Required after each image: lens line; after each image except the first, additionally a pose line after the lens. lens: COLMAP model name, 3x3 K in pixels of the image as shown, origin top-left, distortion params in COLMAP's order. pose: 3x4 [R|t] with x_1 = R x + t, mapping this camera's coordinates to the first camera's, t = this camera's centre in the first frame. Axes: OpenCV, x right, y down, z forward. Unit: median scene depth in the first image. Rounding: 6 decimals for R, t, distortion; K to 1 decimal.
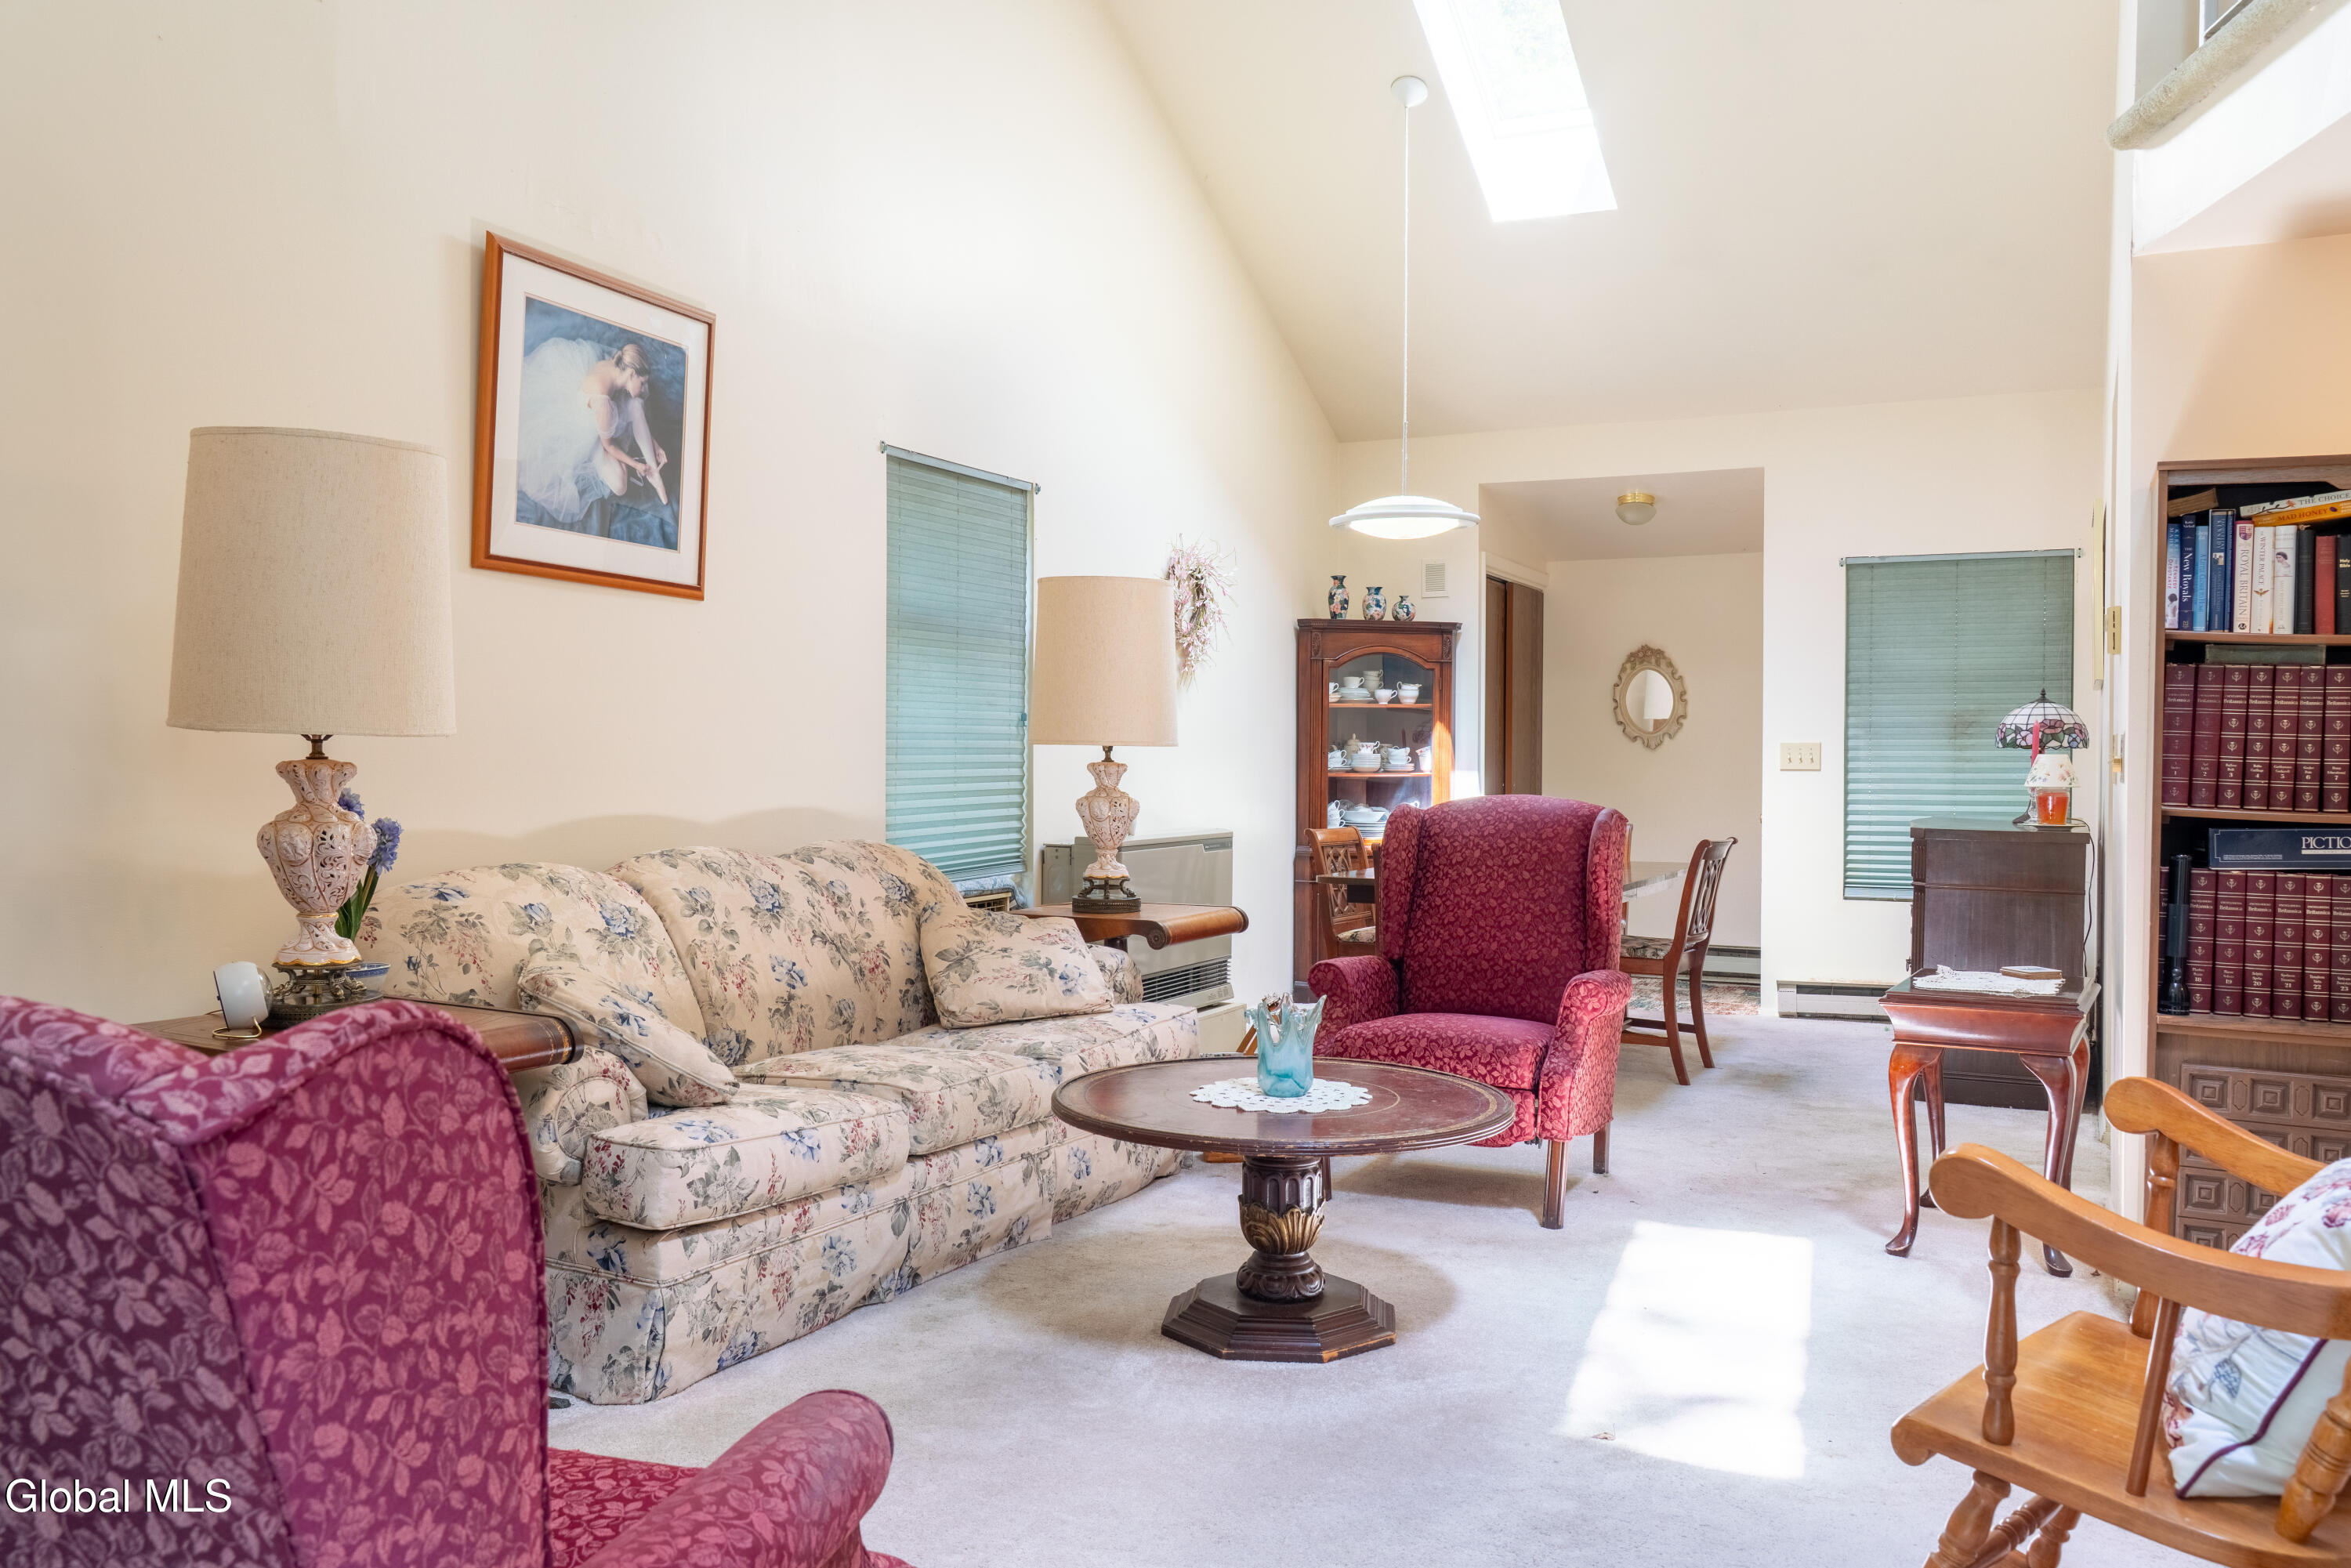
lens RADIAL K [[1842.9, 0, 1175.5], [0, 1842.9, 784.0], [0, 0, 1]] dist [-0.015211, -0.006549]
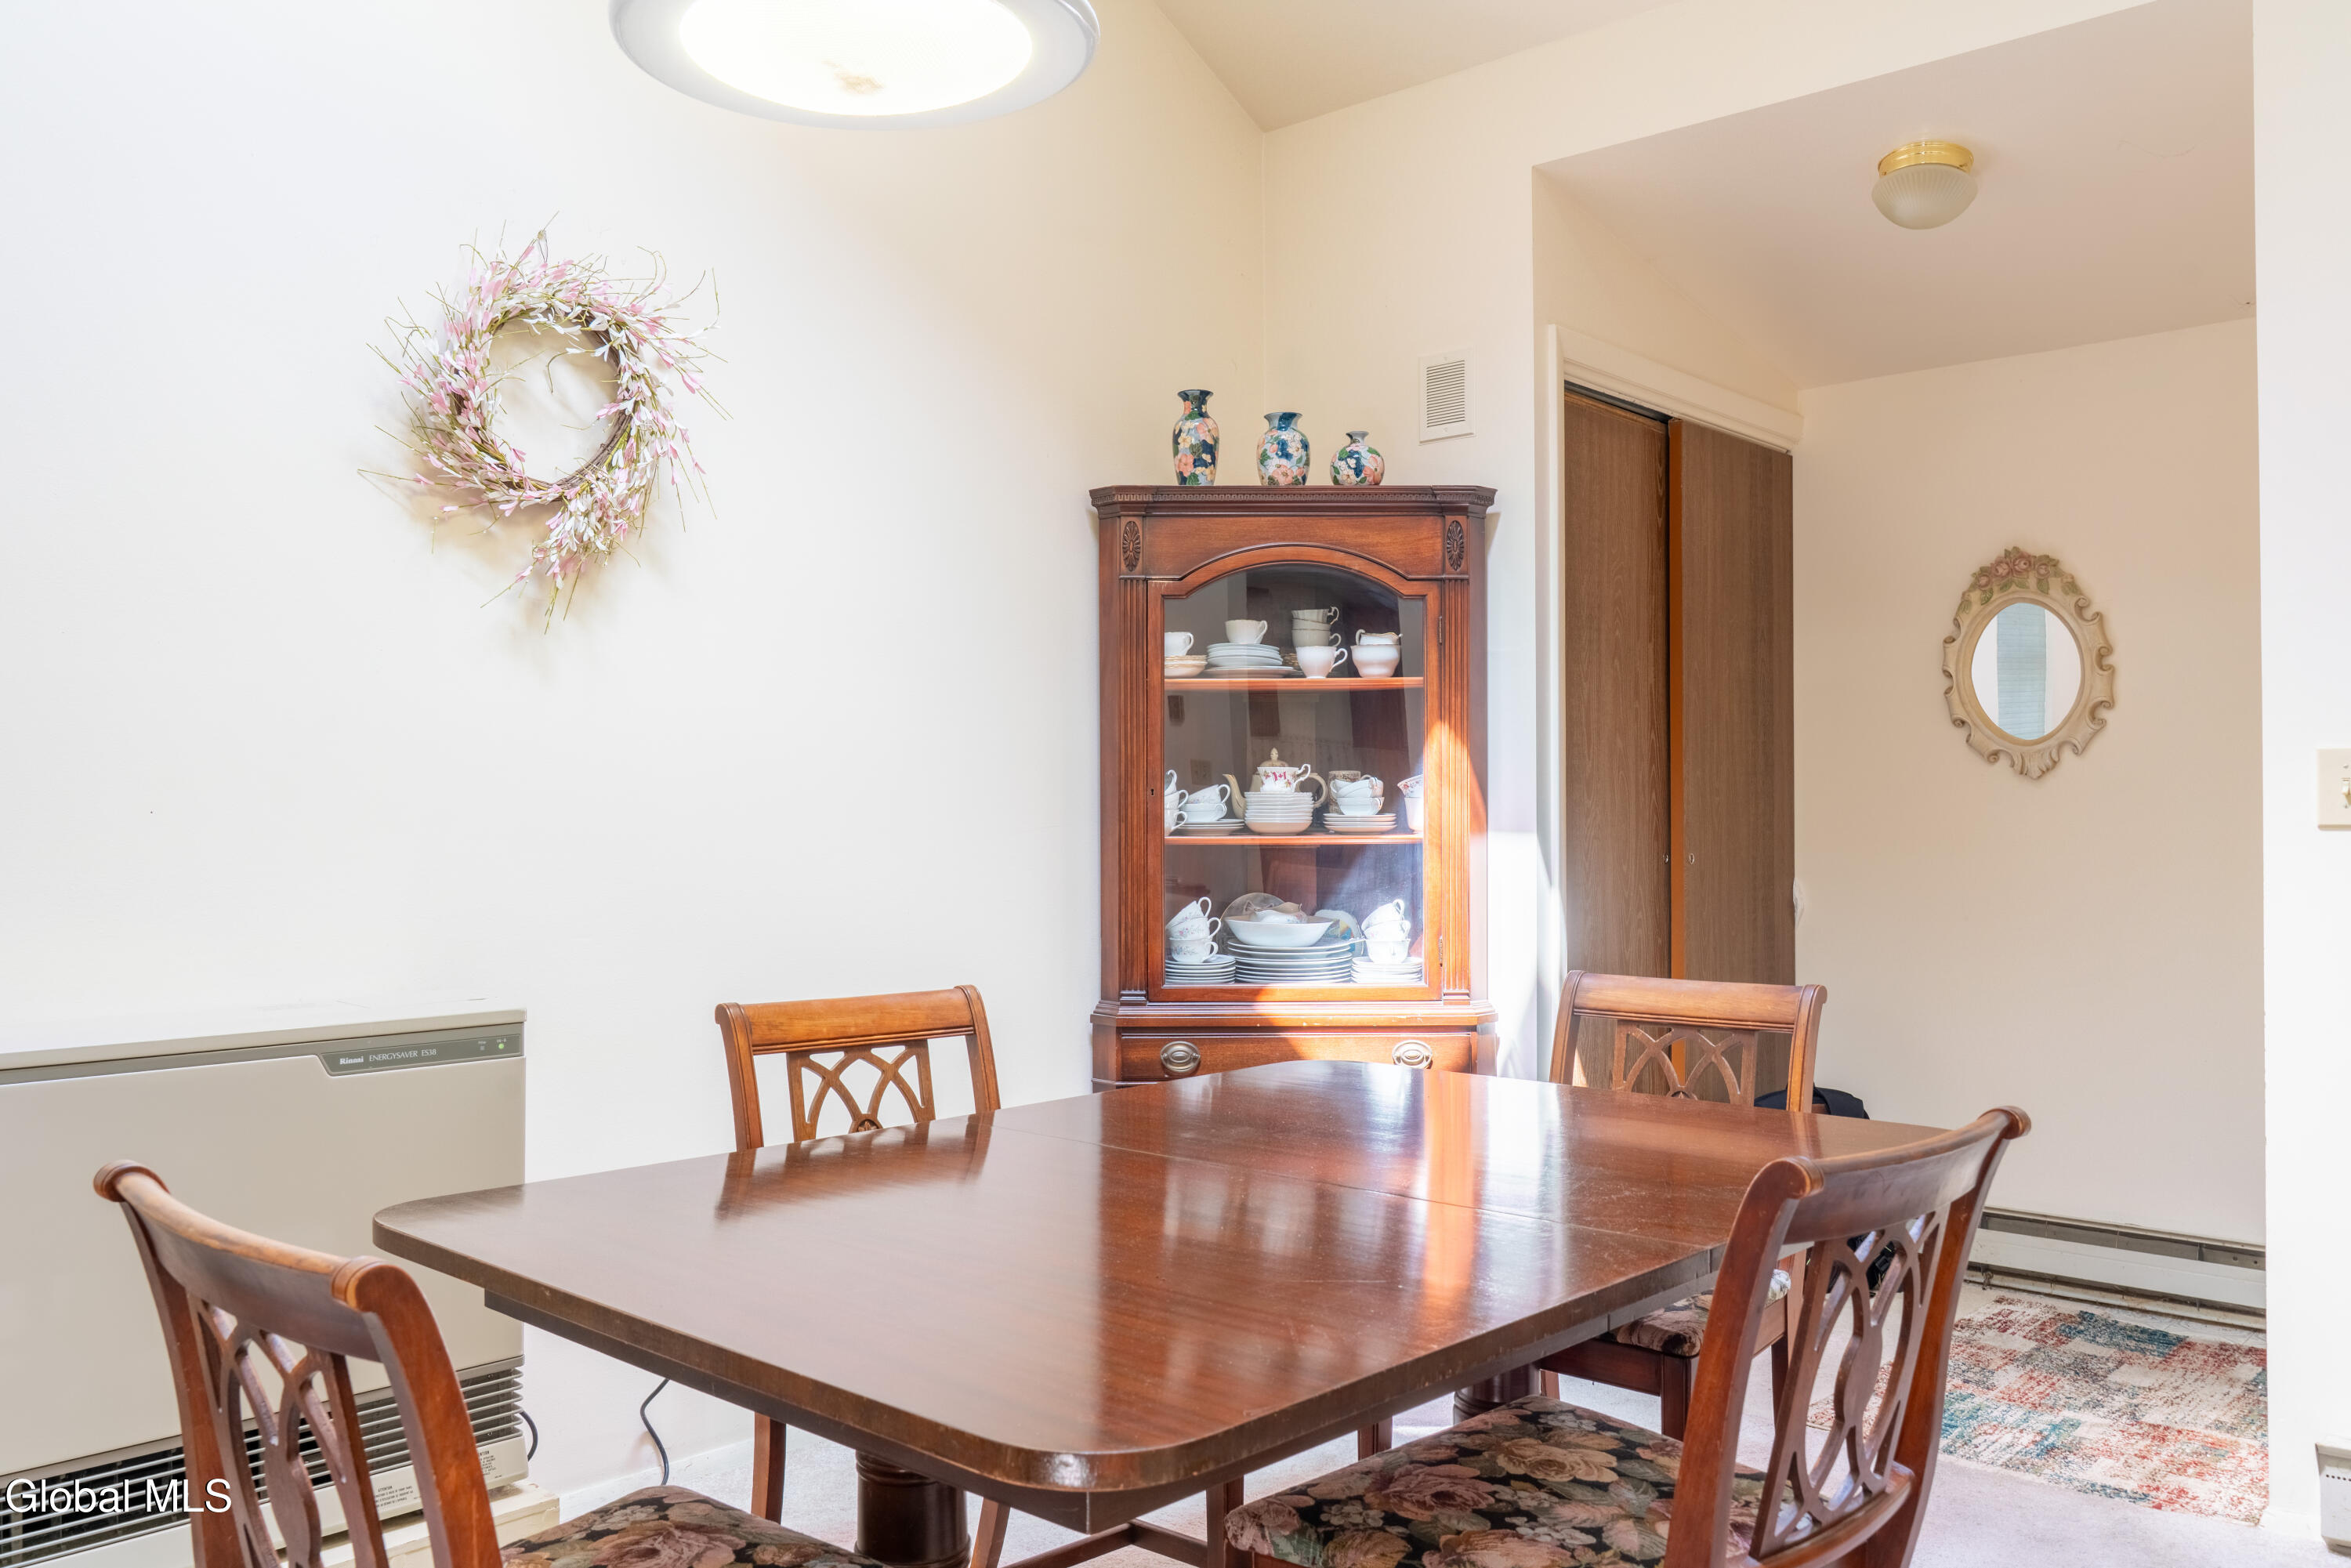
lens RADIAL K [[1842.9, 0, 1175.5], [0, 1842.9, 784.0], [0, 0, 1]] dist [-0.015211, -0.006549]
pose [[0.958871, -0.009007, -0.283699, 0.205135], [0.001036, 0.999601, -0.028236, -0.005881], [0.283840, 0.026781, 0.958498, 0.566626]]
